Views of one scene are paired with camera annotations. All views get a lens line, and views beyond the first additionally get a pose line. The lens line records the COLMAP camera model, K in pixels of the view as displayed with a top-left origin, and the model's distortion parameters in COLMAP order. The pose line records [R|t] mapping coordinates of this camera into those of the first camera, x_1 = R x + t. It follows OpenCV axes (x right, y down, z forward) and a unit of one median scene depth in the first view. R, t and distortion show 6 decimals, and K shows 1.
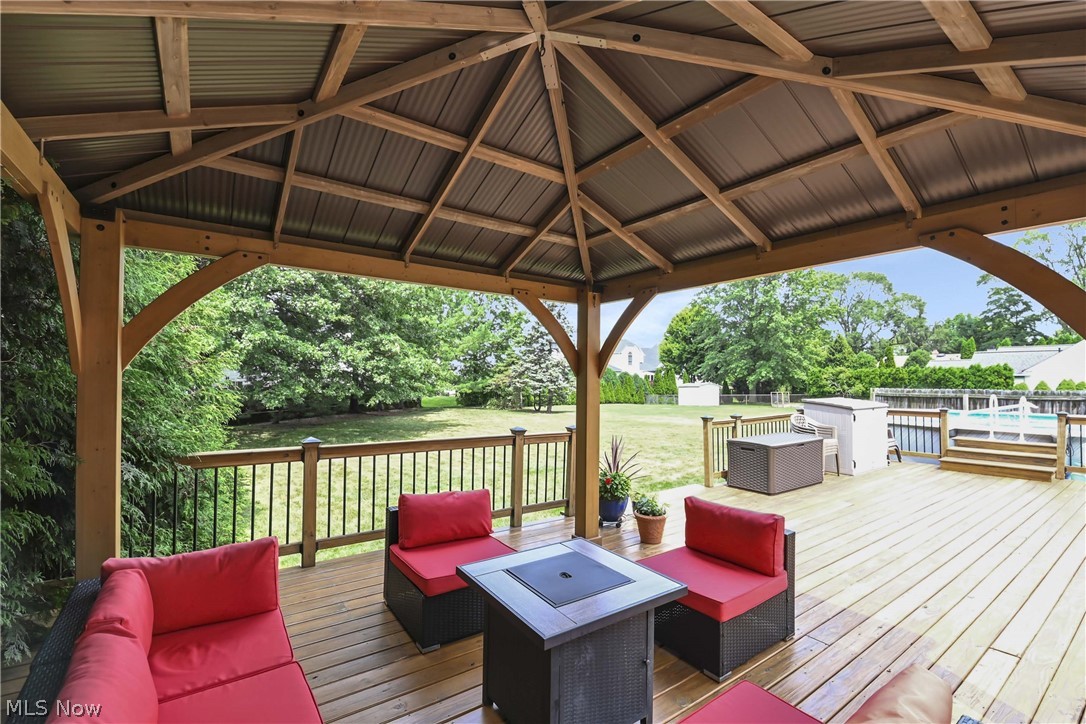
lens RADIAL K [[494.4, 0, 543.0], [0, 494.4, 362.0], [0, 0, 1]] dist [-0.002494, -0.010235]
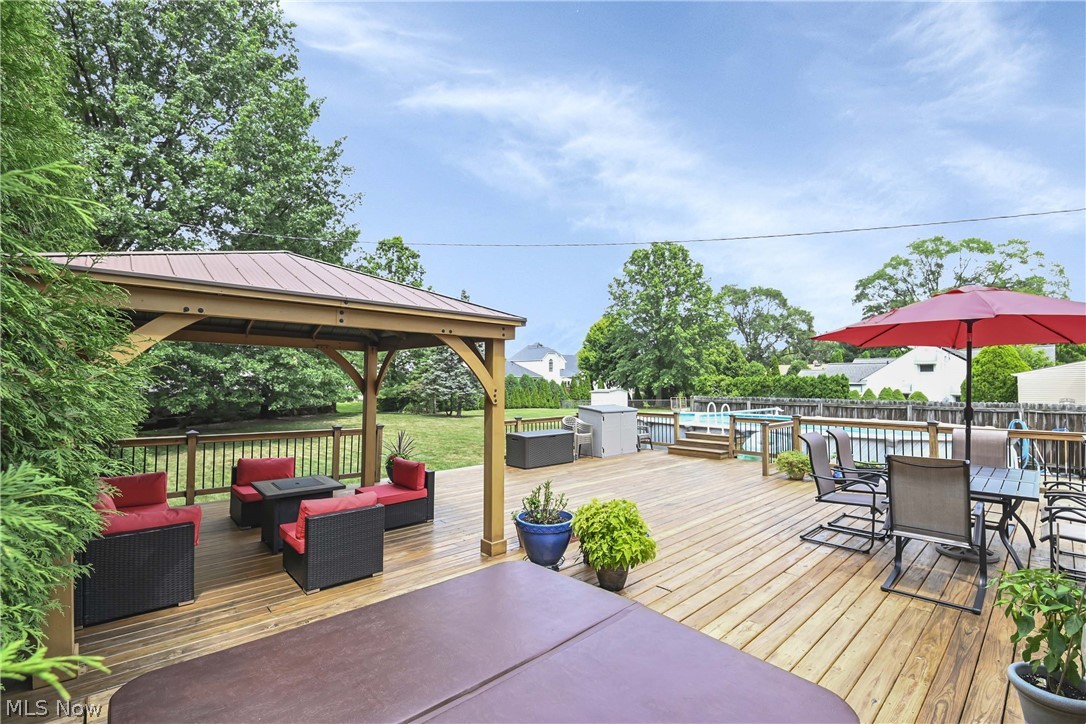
lens RADIAL K [[494.4, 0, 543.0], [0, 494.4, 362.0], [0, 0, 1]] dist [-0.002494, -0.010235]
pose [[0.991762, 0.008442, 0.127819, 0.055267], [-0.007229, 0.999924, -0.009950, -0.007963], [-0.127894, 0.008944, 0.991748, -0.090765]]
